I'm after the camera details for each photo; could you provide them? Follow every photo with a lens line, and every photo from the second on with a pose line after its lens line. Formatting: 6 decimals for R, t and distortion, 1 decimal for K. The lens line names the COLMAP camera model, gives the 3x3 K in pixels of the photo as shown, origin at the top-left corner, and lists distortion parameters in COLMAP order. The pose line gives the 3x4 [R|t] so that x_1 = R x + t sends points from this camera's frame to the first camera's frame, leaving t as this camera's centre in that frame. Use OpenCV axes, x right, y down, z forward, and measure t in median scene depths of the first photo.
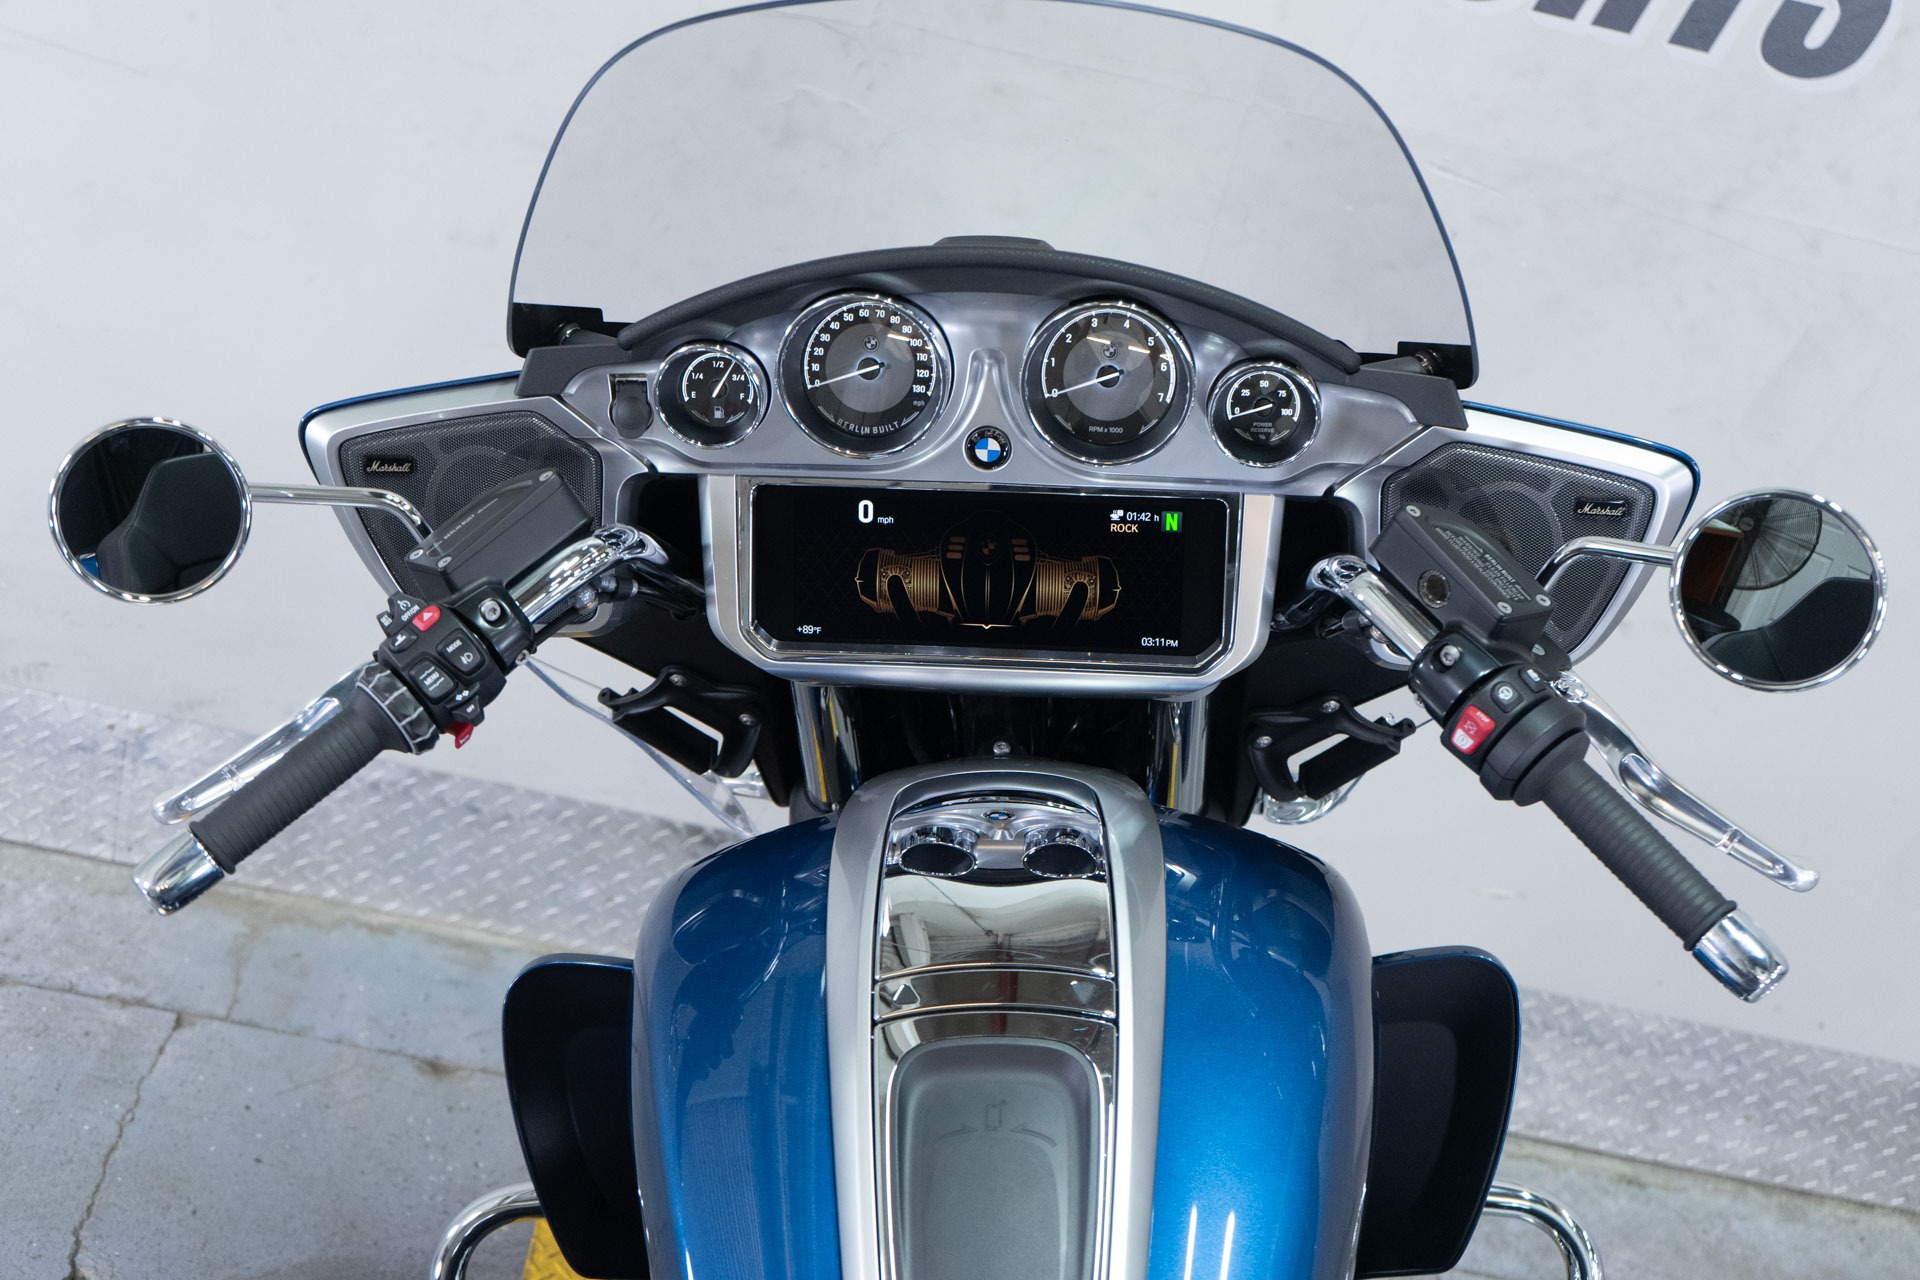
lens RADIAL K [[2596.8, 0, 960.3], [0, 2596.8, 641.4], [0, 0, 1]] dist [0.011595, 0.000000]
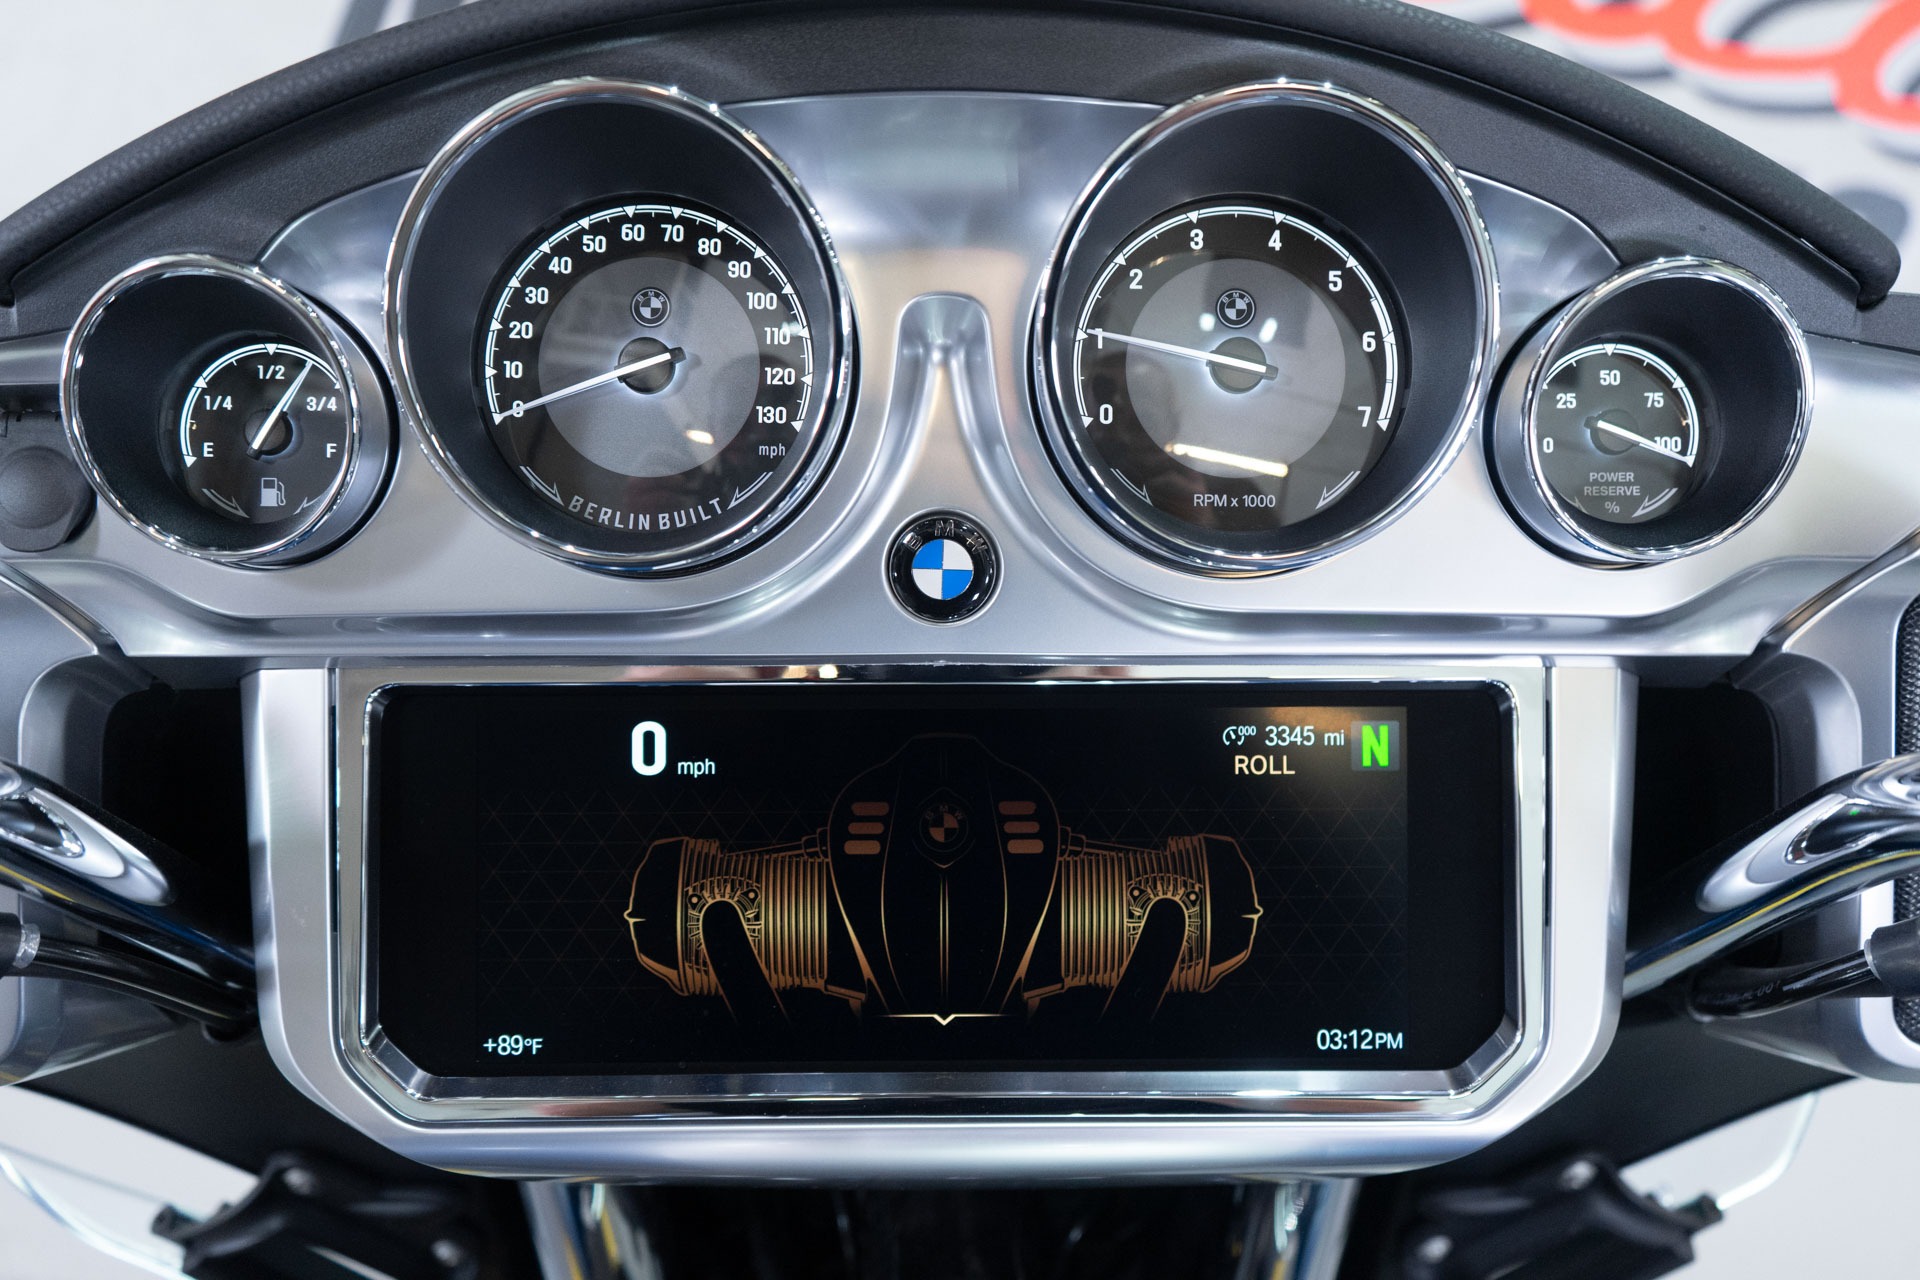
lens RADIAL K [[1806.4, 0, 962.2], [0, 1806.4, 638.4], [0, 0, 1]] dist [-0.000382, 0.000000]
pose [[0.995663, -0.020533, 0.090742, -0.012096], [0.043316, 0.965490, -0.256812, 0.009894], [-0.082338, 0.259628, 0.962192, 0.711283]]
